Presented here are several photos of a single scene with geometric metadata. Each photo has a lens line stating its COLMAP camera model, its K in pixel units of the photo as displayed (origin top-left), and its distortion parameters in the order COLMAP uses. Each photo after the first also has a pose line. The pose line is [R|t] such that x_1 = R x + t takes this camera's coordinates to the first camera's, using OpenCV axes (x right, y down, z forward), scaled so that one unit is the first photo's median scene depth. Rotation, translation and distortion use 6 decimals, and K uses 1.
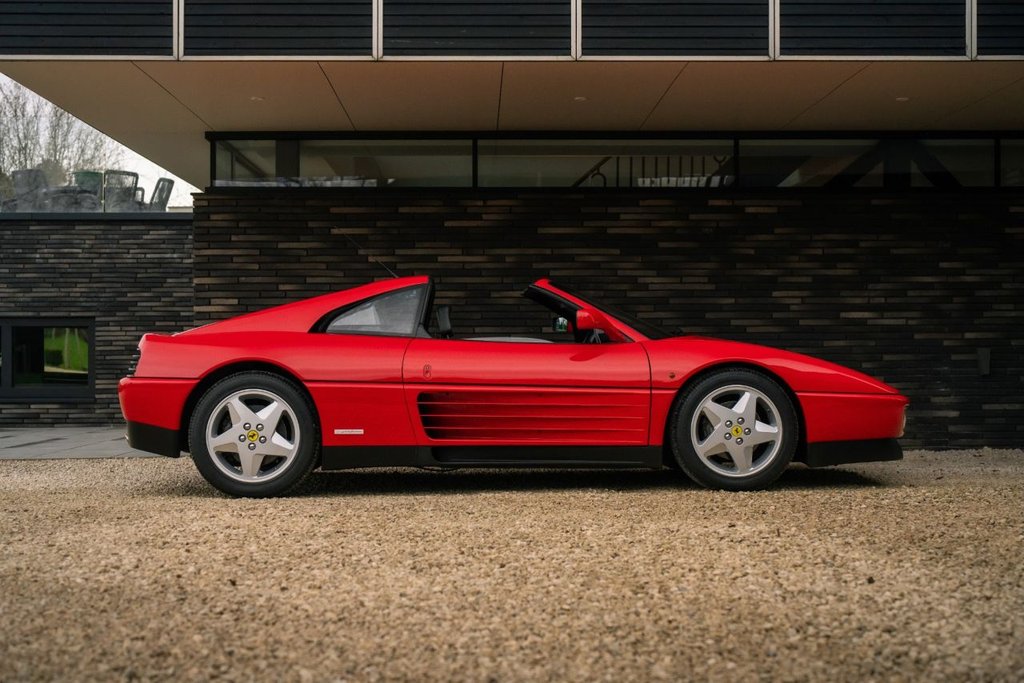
lens RADIAL K [[1592.1, 0, 512.0], [0, 1592.1, 341.5], [0, 0, 1]] dist [-0.016142, 0.004240]
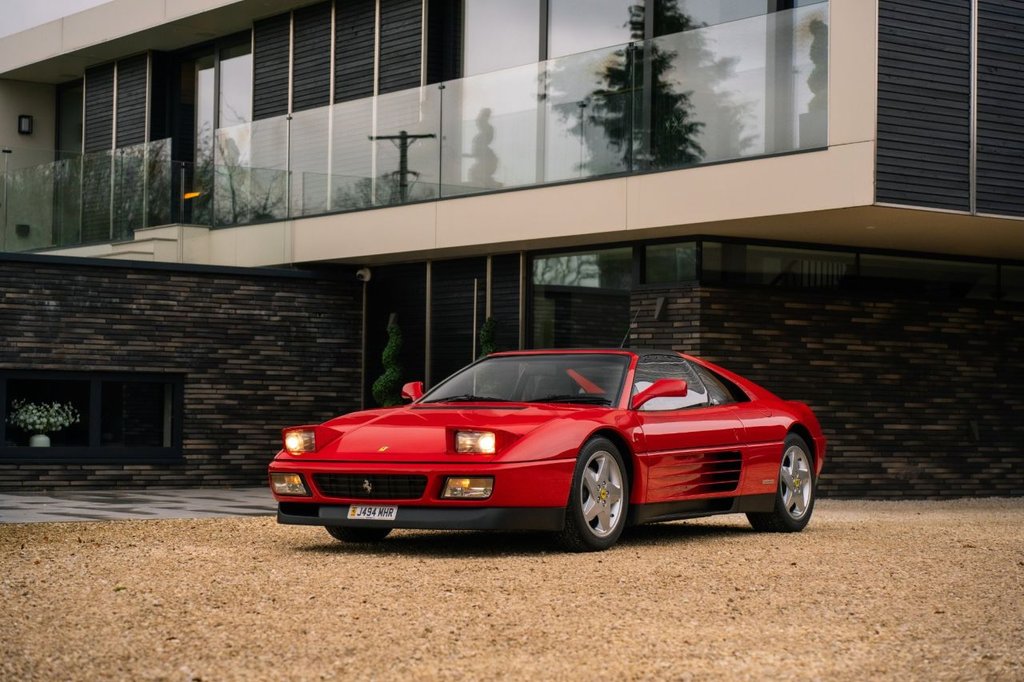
lens RADIAL K [[2196.1, 0, 525.9], [0, 2196.1, 355.2], [0, 0, 1]] dist [0.018213, -0.118085]
pose [[0.815970, 0.031828, 0.577218, -1.239536], [-0.020919, 0.999455, -0.025539, 0.004250], [-0.577716, 0.008764, 0.816191, -0.272396]]
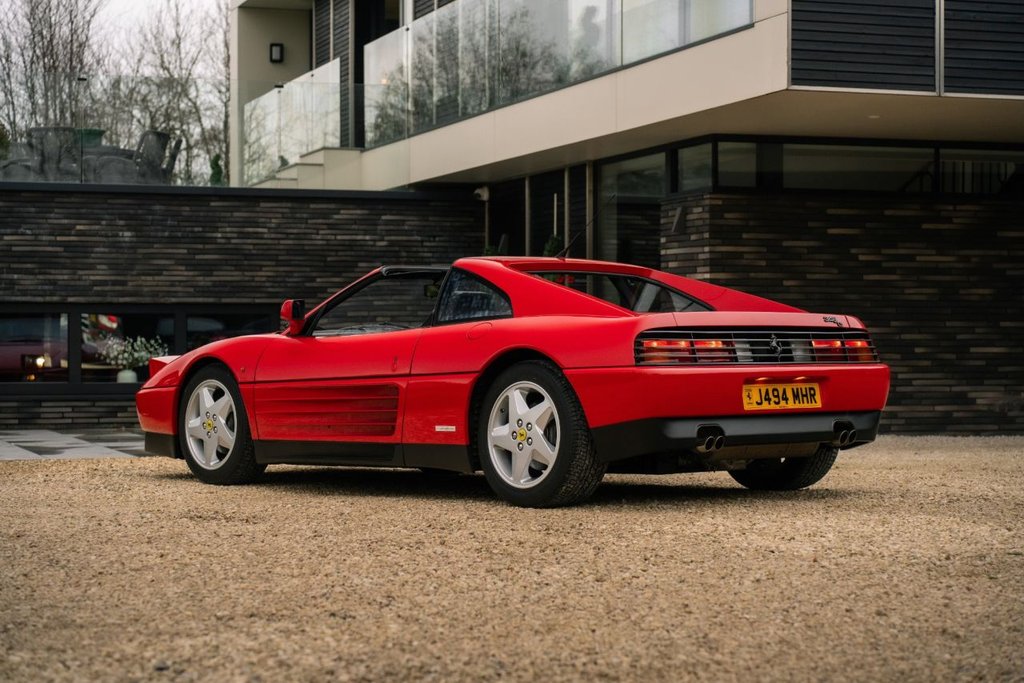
lens RADIAL K [[2211.5, 0, 518.7], [0, 2211.5, 338.8], [0, 0, 1]] dist [0.003807, -0.176575]
pose [[0.951728, 0.003180, 0.306925, -0.753640], [-0.004594, 0.999982, 0.003885, -0.001571], [-0.306907, -0.005107, 0.951726, -0.346518]]
